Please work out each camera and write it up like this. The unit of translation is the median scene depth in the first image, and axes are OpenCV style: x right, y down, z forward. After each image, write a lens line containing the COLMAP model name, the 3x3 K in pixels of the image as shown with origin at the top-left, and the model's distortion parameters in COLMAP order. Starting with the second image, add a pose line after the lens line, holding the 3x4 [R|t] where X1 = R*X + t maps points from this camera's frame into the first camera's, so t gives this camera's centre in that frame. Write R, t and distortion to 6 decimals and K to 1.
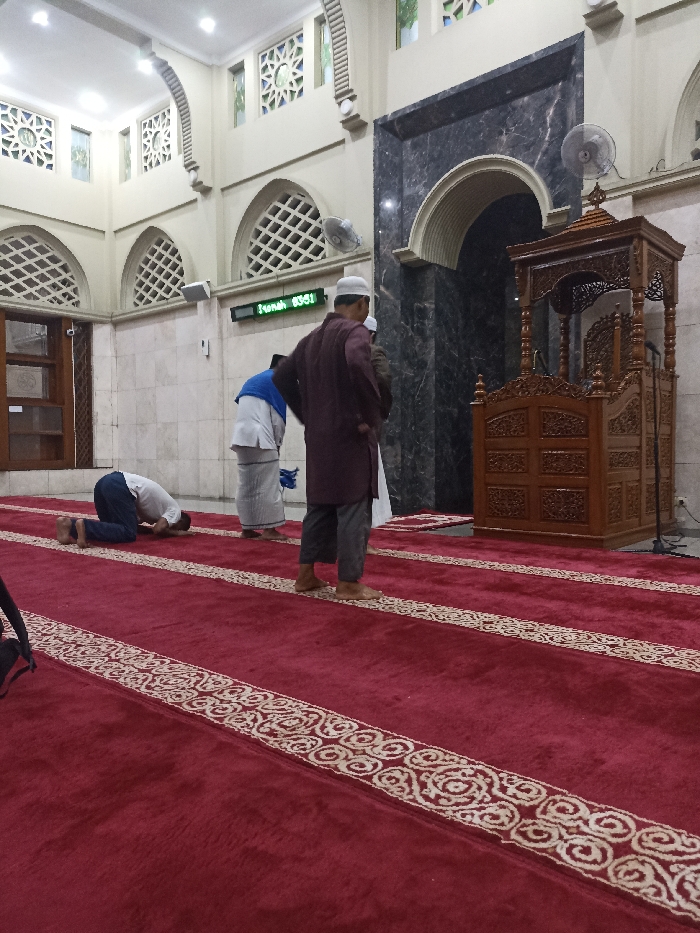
lens RADIAL K [[685.2, 0, 348.0], [0, 685.2, 468.8], [0, 0, 1]] dist [0.062475, -0.069330]
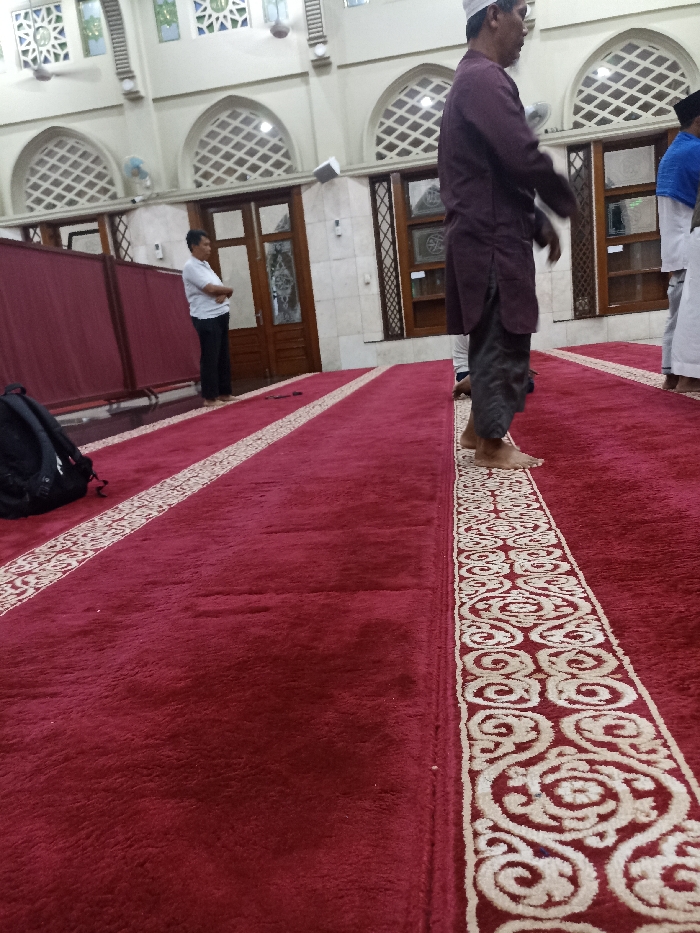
lens RADIAL K [[685.2, 0, 348.0], [0, 685.2, 468.8], [0, 0, 1]] dist [0.062475, -0.069330]
pose [[0.541345, 0.104276, -0.834309, 0.182315], [0.081983, 0.981005, 0.175806, 0.015147], [0.836794, -0.163571, 0.522514, 0.185523]]
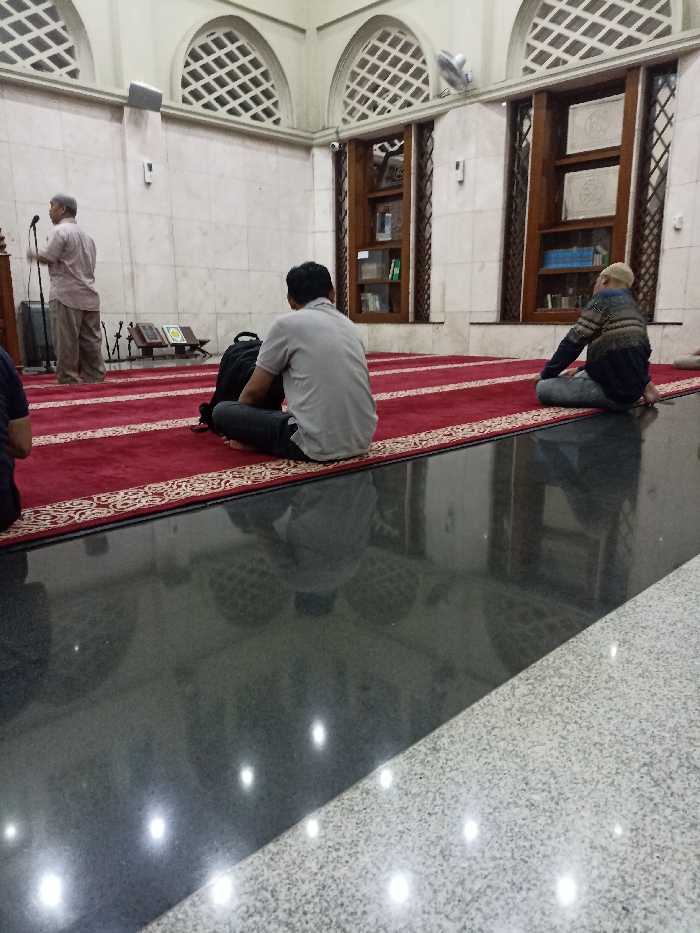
lens RADIAL K [[694.2, 0, 353.9], [0, 694.2, 461.6], [0, 0, 1]] dist [0.051616, -0.050916]
pose [[0.061017, -0.198305, 0.978239, -1.226491], [0.037408, 0.979831, 0.196295, 0.007207], [-0.997436, 0.024617, 0.067204, 0.813371]]
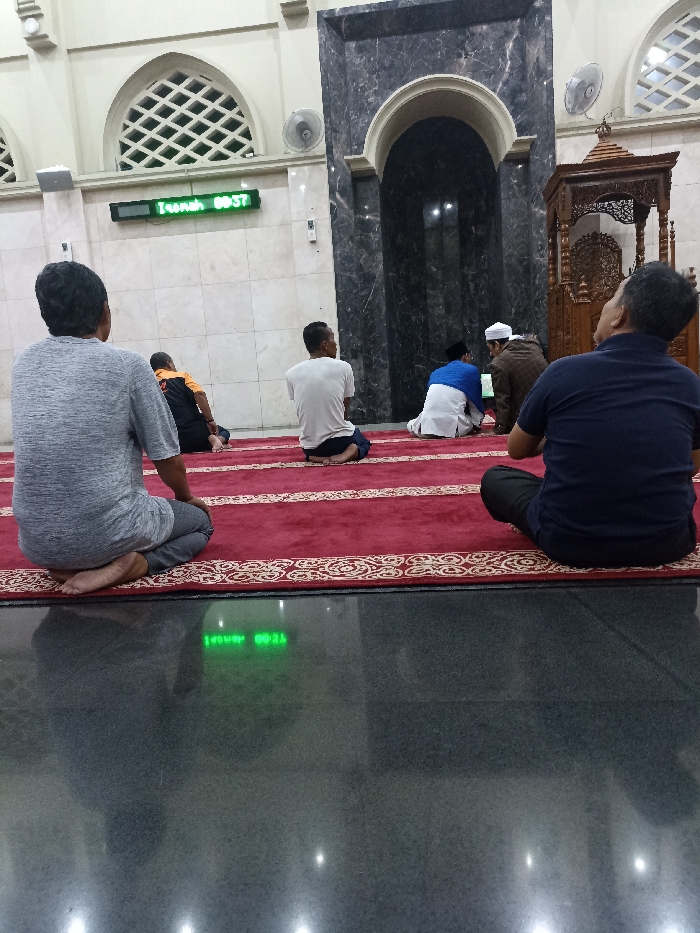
lens RADIAL K [[694.2, 0, 353.9], [0, 694.2, 461.6], [0, 0, 1]] dist [0.051616, -0.050916]
pose [[0.819540, -0.116087, 0.561140, -0.480222], [0.077535, 0.992724, 0.092133, 0.018805], [-0.567752, -0.031998, 0.822577, 0.150589]]
